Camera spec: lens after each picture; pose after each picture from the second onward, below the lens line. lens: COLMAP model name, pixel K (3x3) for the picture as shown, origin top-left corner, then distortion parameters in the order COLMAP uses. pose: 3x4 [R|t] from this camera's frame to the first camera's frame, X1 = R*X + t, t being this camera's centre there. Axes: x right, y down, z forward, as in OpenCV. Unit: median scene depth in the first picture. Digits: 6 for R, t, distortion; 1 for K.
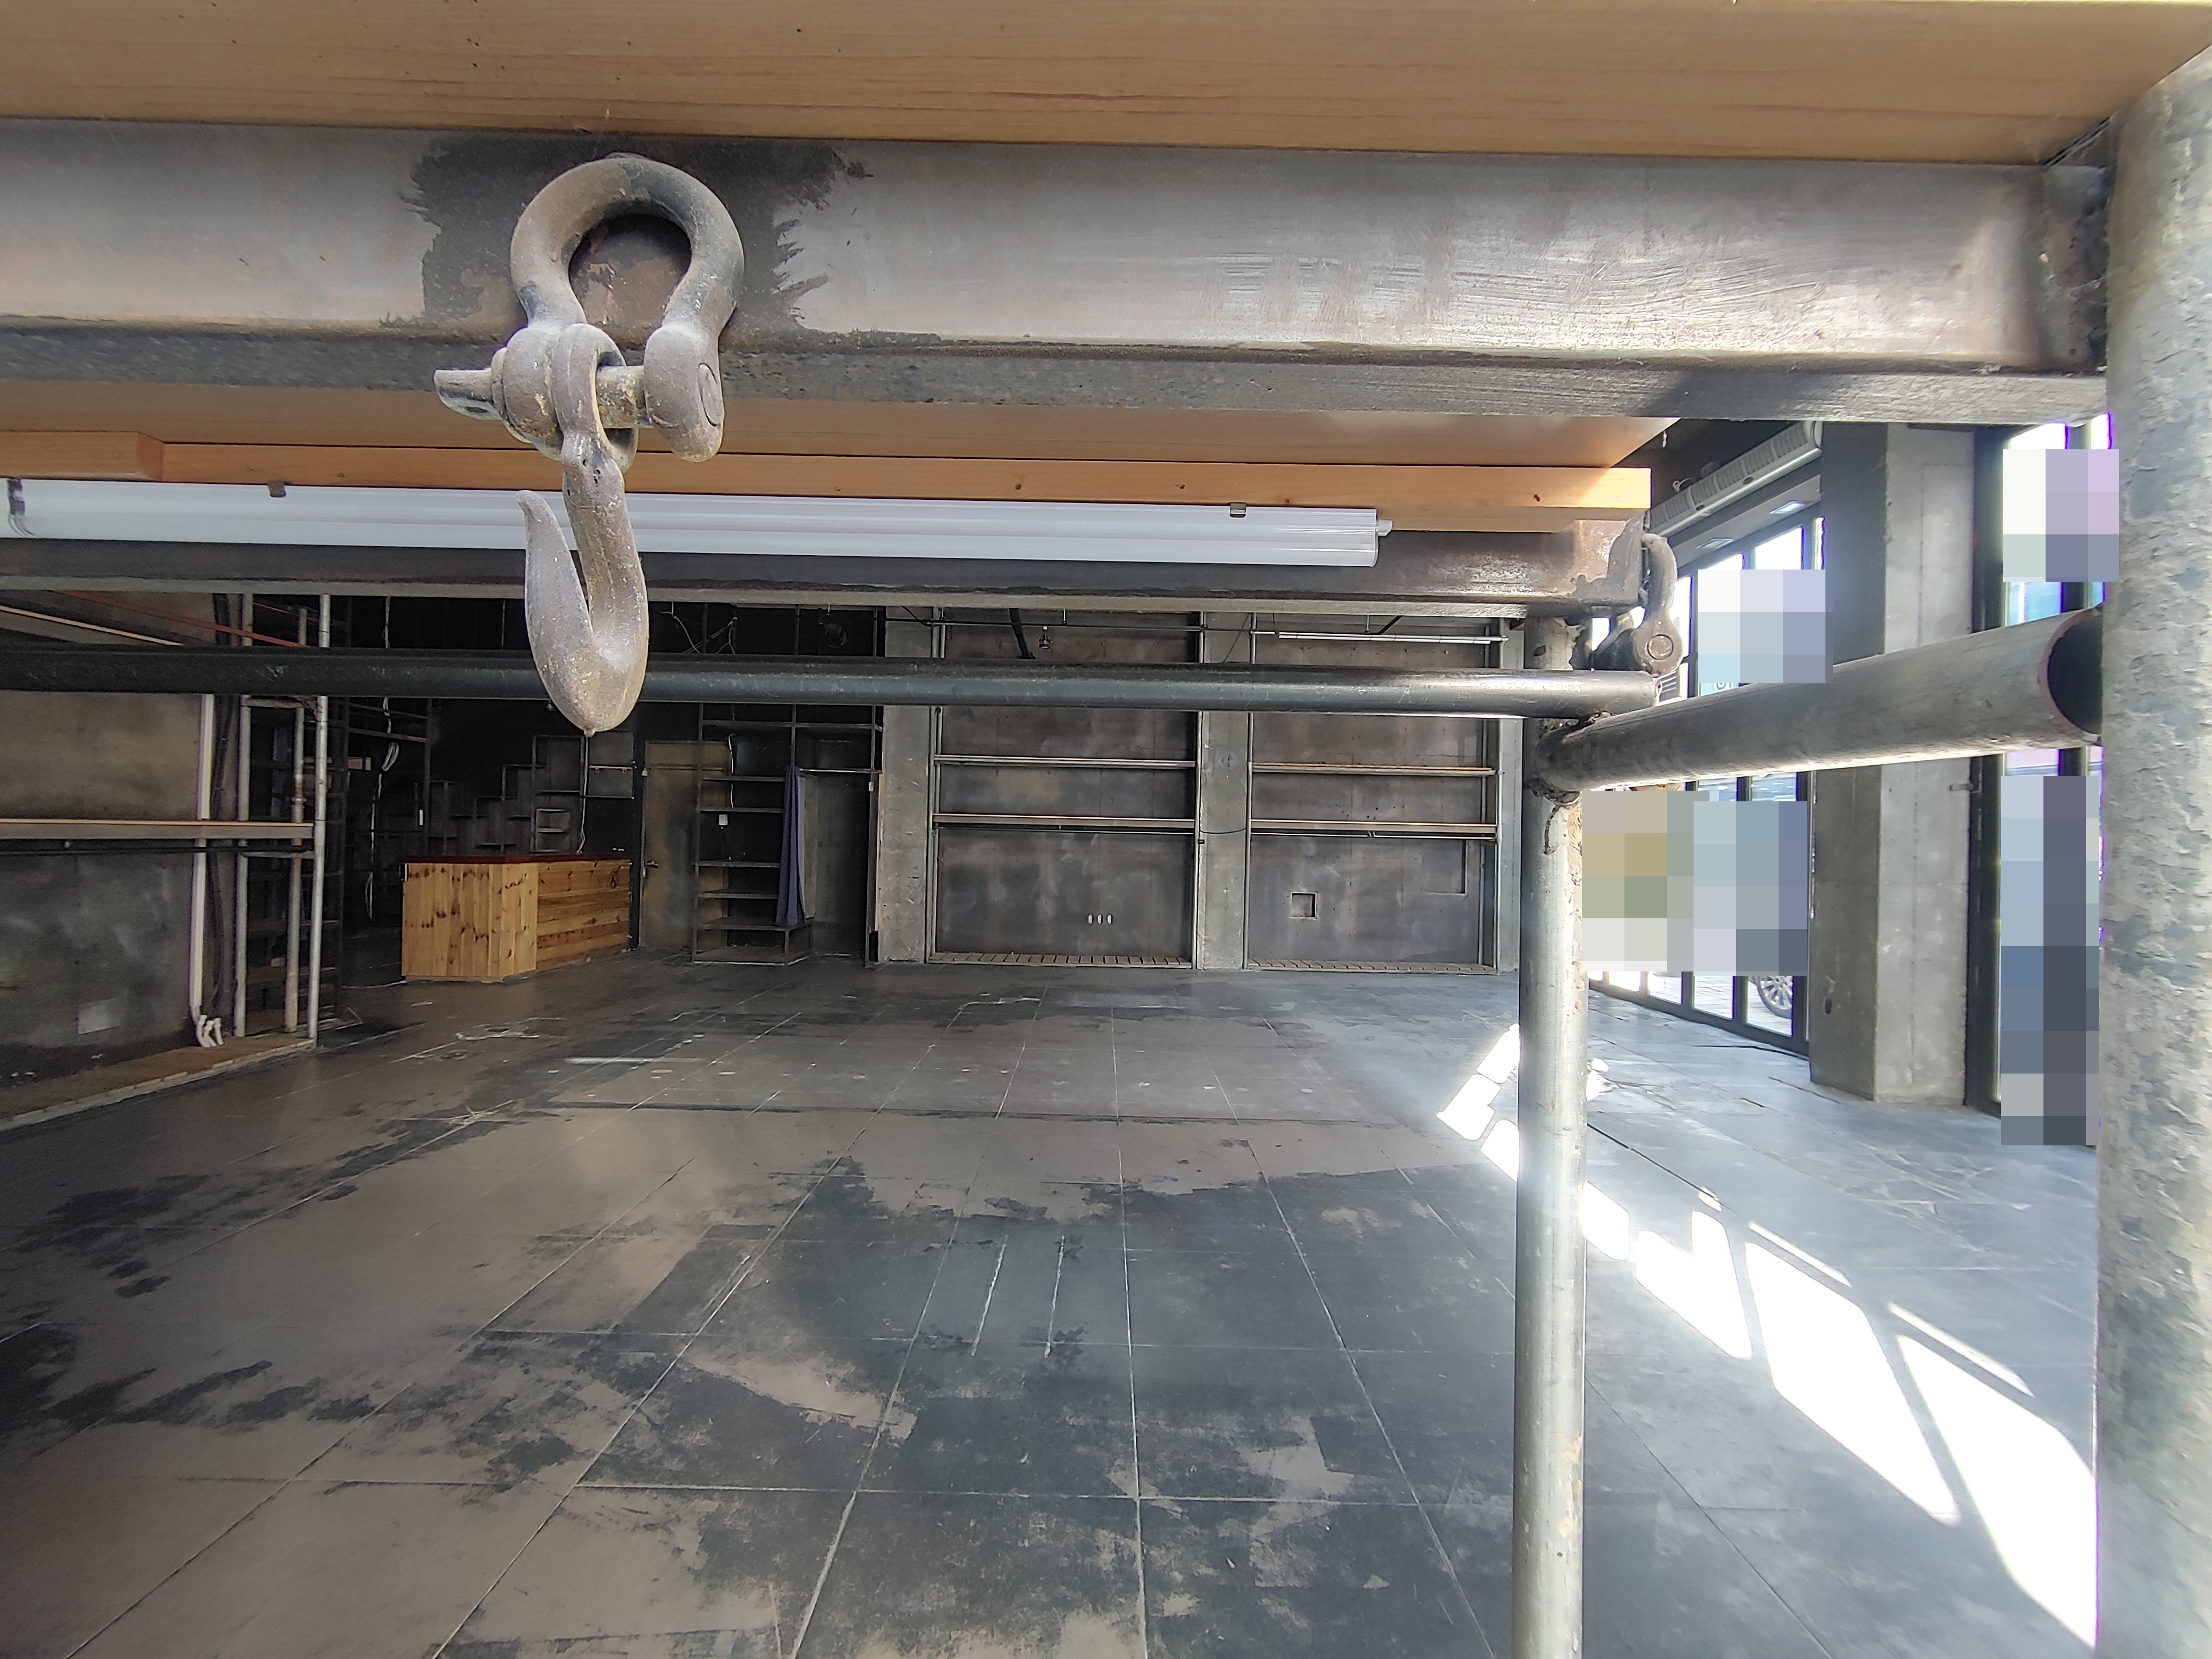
lens RADIAL K [[928.4, 0, 1106.0], [0, 928.4, 829.5], [0, 0, 1]] dist [-0.002606, 0.000091]
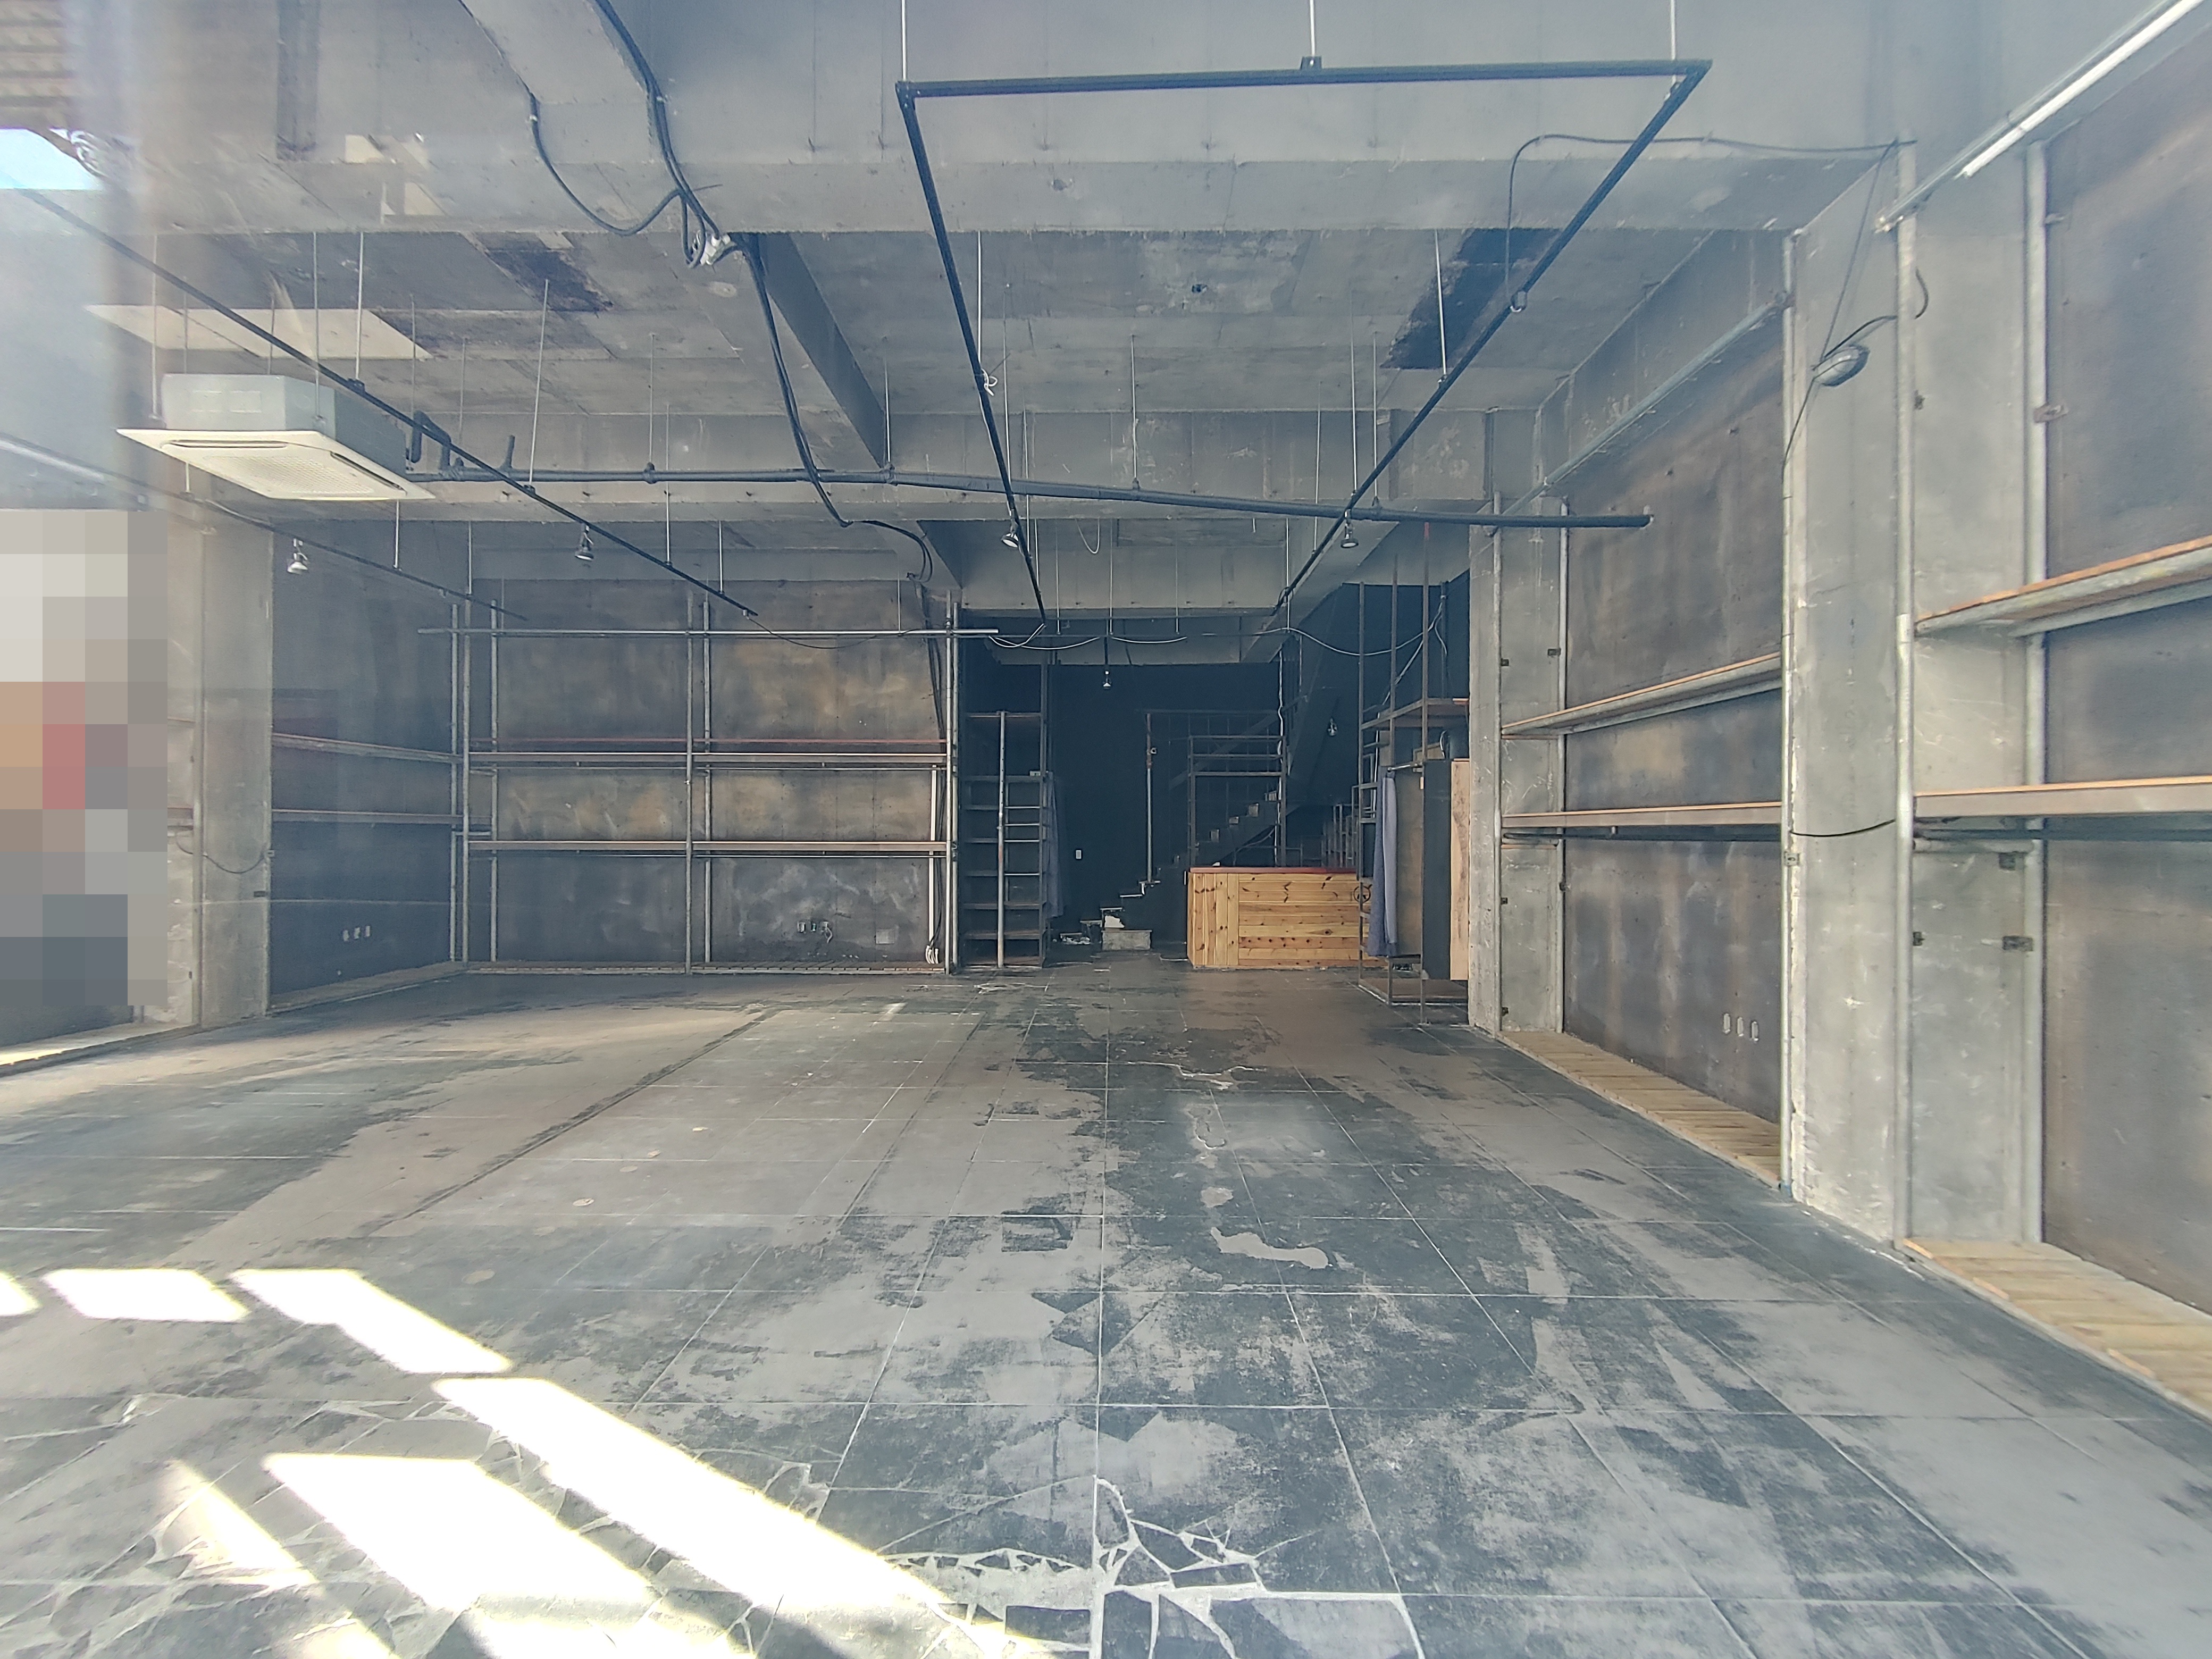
lens RADIAL K [[928.4, 0, 1106.0], [0, 928.4, 829.5], [0, 0, 1]] dist [-0.002606, 0.000091]
pose [[-0.000015, -0.027020, -0.999635, 0.479699], [0.004671, 0.999624, -0.027019, 0.009886], [0.999989, -0.004670, 0.000111, 0.722557]]
